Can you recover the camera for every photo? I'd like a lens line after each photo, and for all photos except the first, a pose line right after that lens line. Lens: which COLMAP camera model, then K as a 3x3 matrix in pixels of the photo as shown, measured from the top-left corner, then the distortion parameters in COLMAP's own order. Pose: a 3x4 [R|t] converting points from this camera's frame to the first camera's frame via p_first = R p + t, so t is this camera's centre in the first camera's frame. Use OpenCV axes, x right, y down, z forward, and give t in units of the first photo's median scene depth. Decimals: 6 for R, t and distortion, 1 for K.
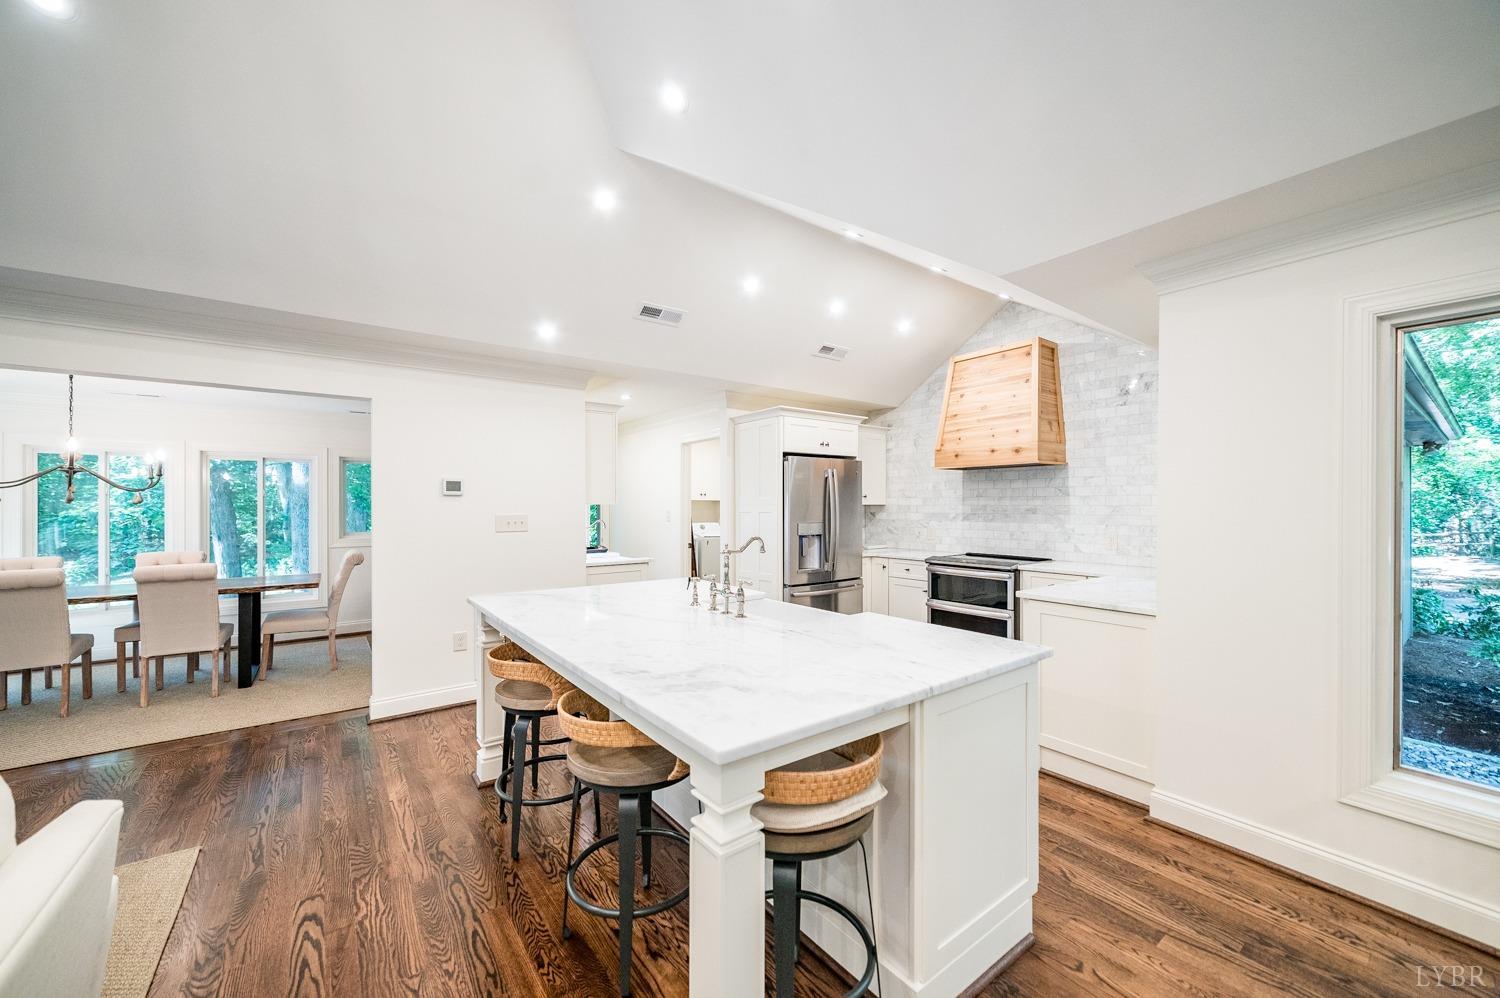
lens RADIAL K [[572.1, 0, 737.5], [0, 572.1, 507.7], [0, 0, 1]] dist [0.001512, 0.000137]
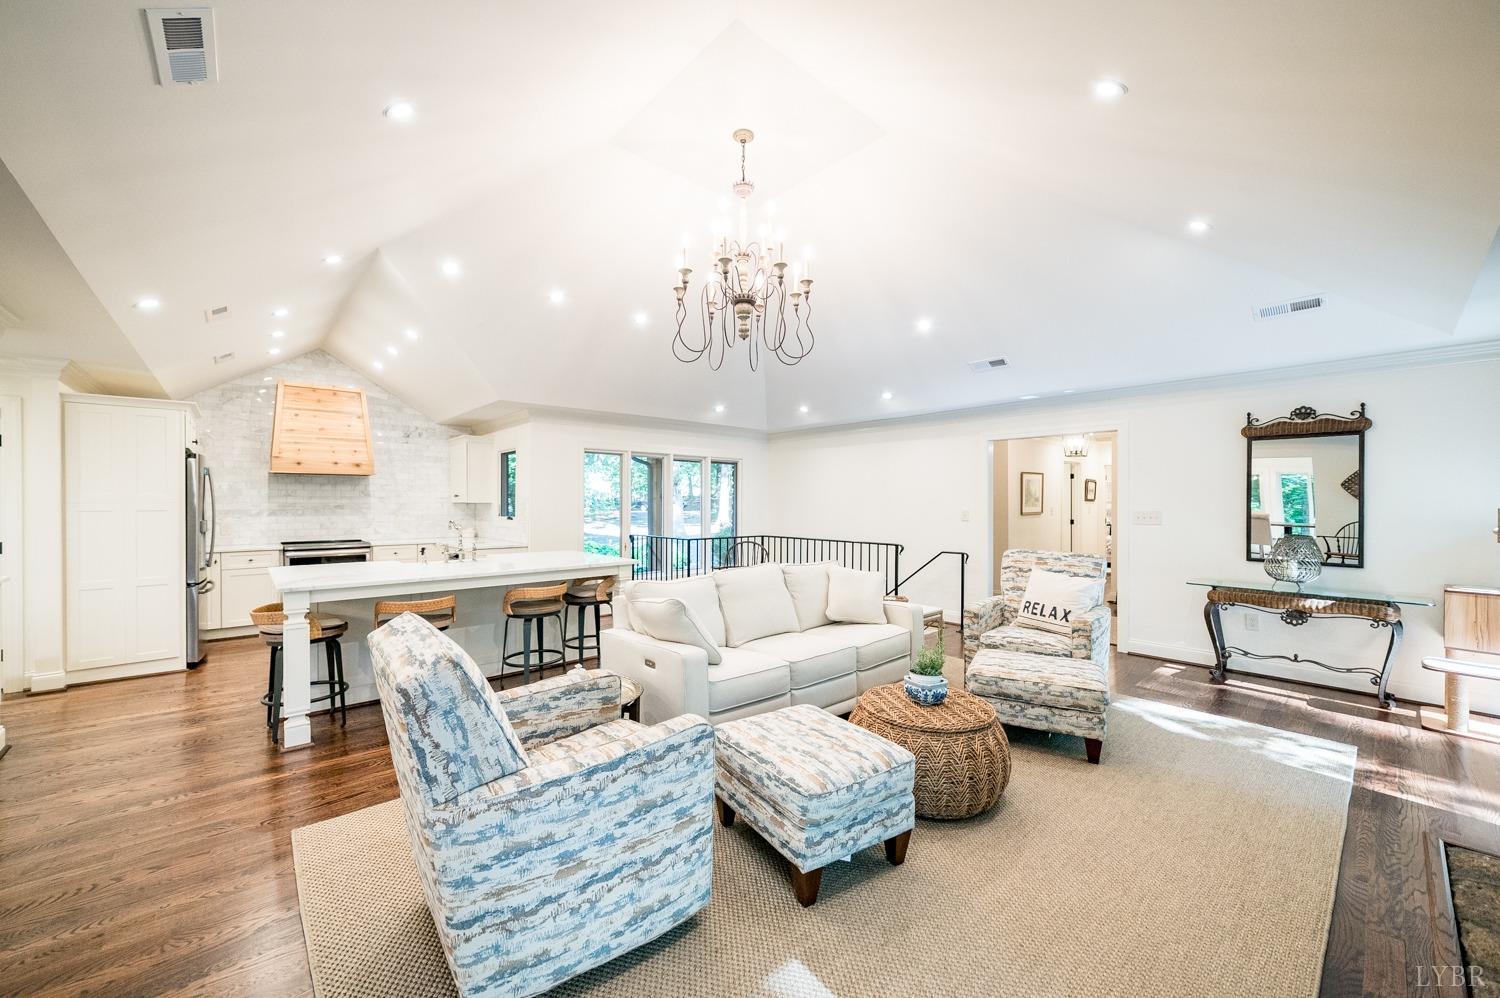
lens RADIAL K [[572.1, 0, 737.5], [0, 572.1, 507.7], [0, 0, 1]] dist [0.001512, 0.000137]
pose [[-0.054501, -0.009043, 0.998473, -0.918813], [0.001793, 0.999956, 0.009154, -0.003710], [-0.998512, 0.002289, -0.054482, 0.110105]]
